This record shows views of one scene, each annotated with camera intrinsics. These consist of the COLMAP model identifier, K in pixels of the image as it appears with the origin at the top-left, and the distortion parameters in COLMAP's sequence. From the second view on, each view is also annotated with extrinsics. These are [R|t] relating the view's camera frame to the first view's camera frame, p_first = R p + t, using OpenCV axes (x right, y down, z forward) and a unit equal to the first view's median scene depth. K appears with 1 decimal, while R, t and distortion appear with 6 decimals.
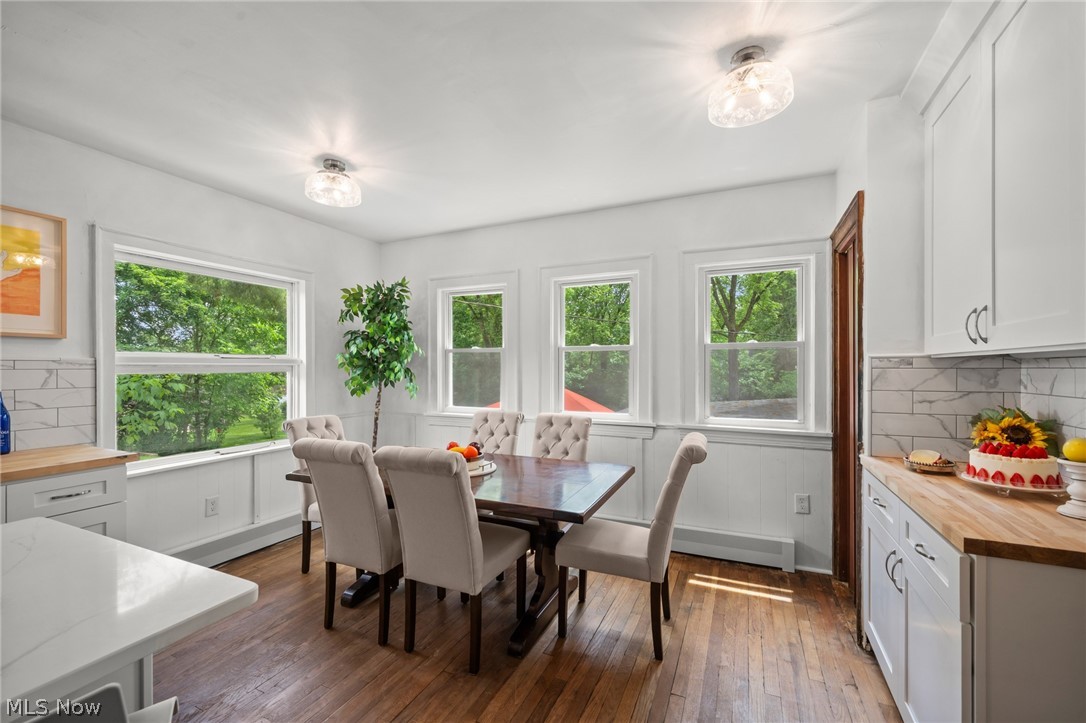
lens RADIAL K [[444.7, 0, 545.0], [0, 444.7, 368.6], [0, 0, 1]] dist [-0.001771, -0.000286]
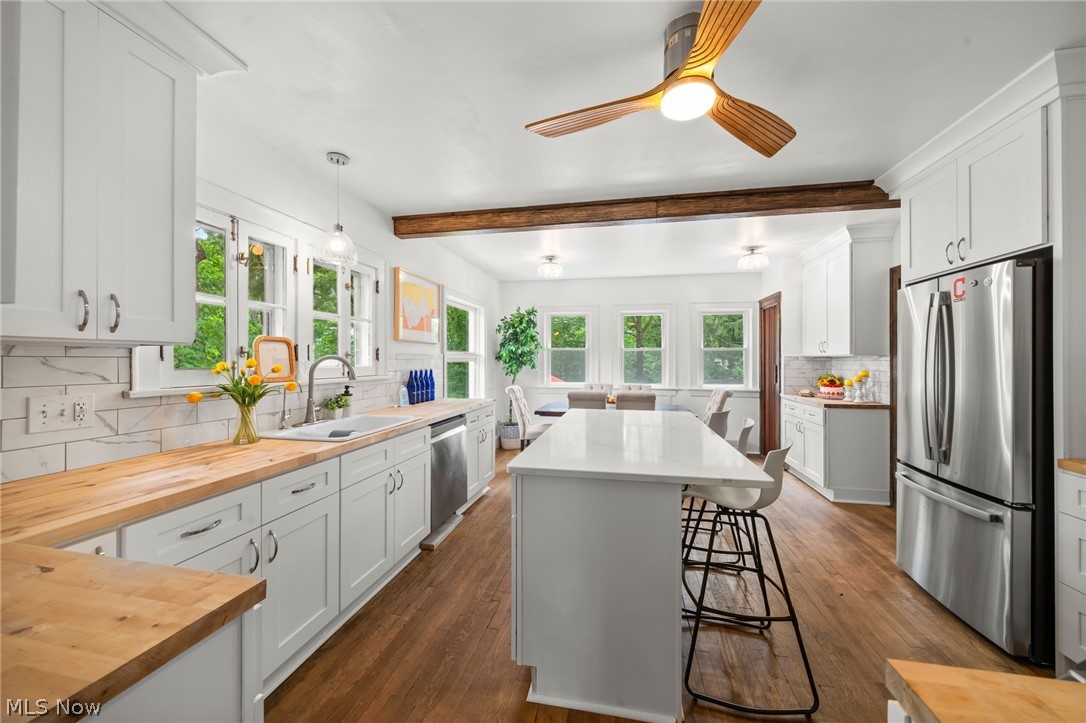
lens RADIAL K [[405.2, 0, 545.0], [0, 405.2, 360.5], [0, 0, 1]] dist [-0.006387, -0.000372]
pose [[0.973871, 0.003806, 0.227072, -0.781745], [-0.003732, 0.999993, -0.000755, 0.004318], [-0.227073, -0.000112, 0.973878, -0.660318]]
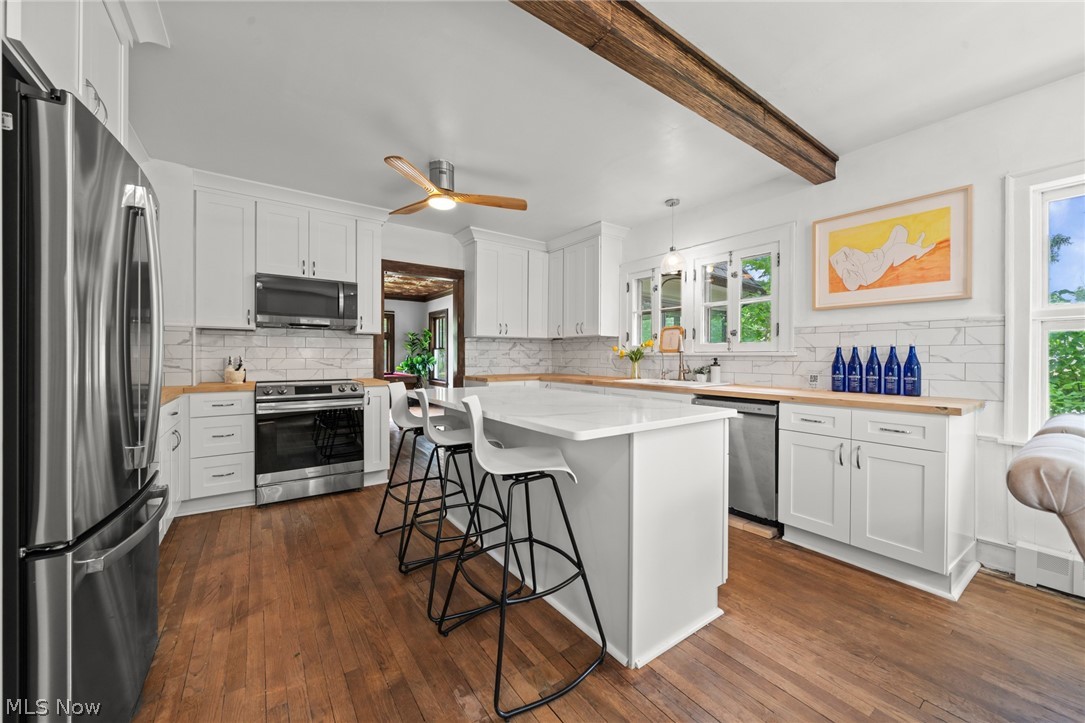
lens RADIAL K [[404.9, 0, 541.3], [0, 404.9, 359.1], [0, 0, 1]] dist [-0.006387, -0.000372]
pose [[-0.506367, 0.005664, -0.862299, 0.197008], [-0.003490, 0.999957, 0.008618, 0.055399], [0.862311, 0.007373, -0.506326, 0.455680]]
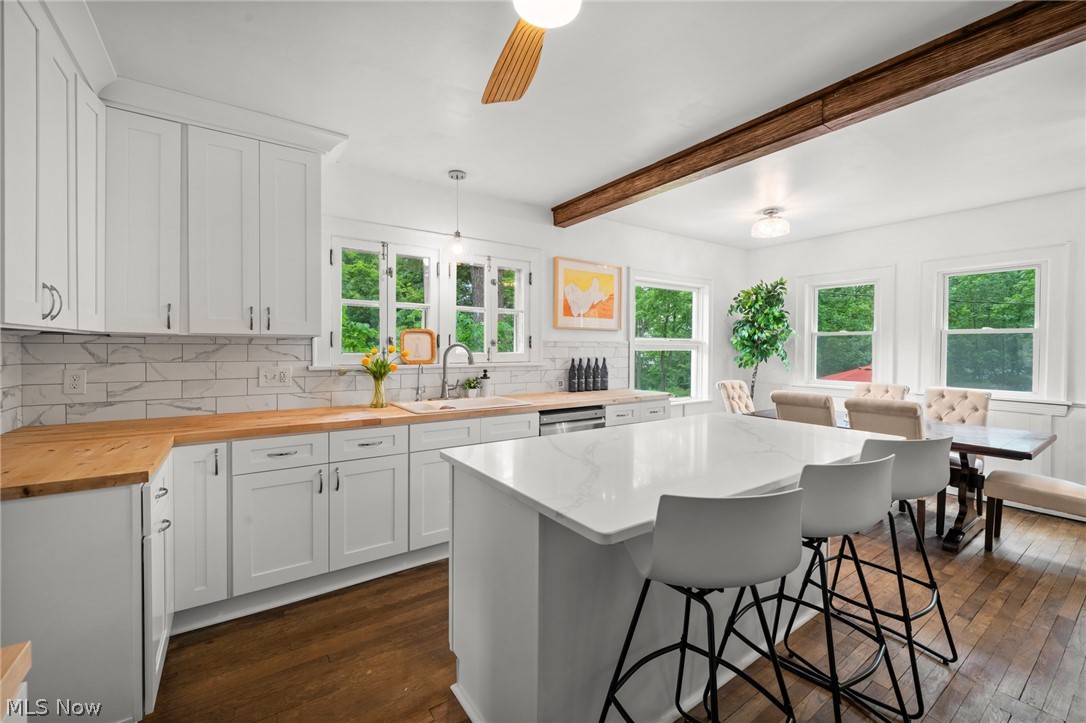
lens RADIAL K [[444.7, 0, 543.6], [0, 444.7, 355.0], [0, 0, 1]] dist [-0.001771, -0.000286]
pose [[0.859350, 0.015046, -0.511166, -0.308621], [-0.007458, 0.999829, 0.016892, 0.003528], [0.511333, -0.010704, 0.859316, -0.576388]]
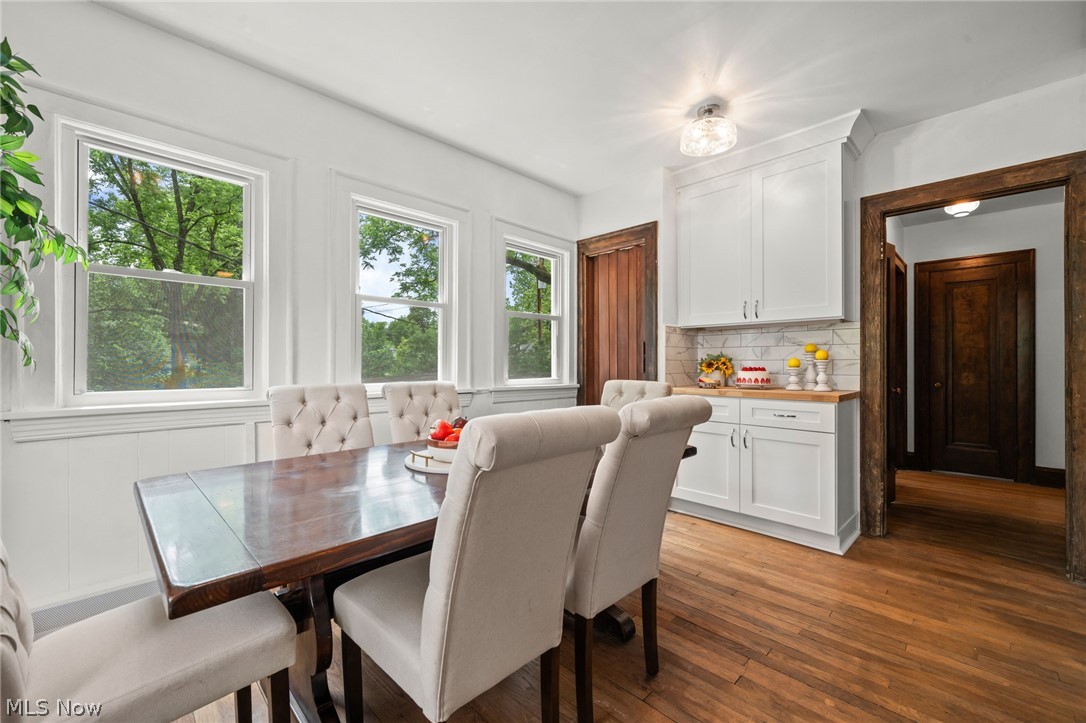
lens RADIAL K [[444.7, 0, 542.7], [0, 444.7, 359.8], [0, 0, 1]] dist [-0.001771, -0.000286]
pose [[0.356572, 0.009667, 0.934218, -0.620146], [0.000059, 0.999946, -0.010369, 0.075812], [-0.934268, 0.003753, 0.356552, 0.557629]]
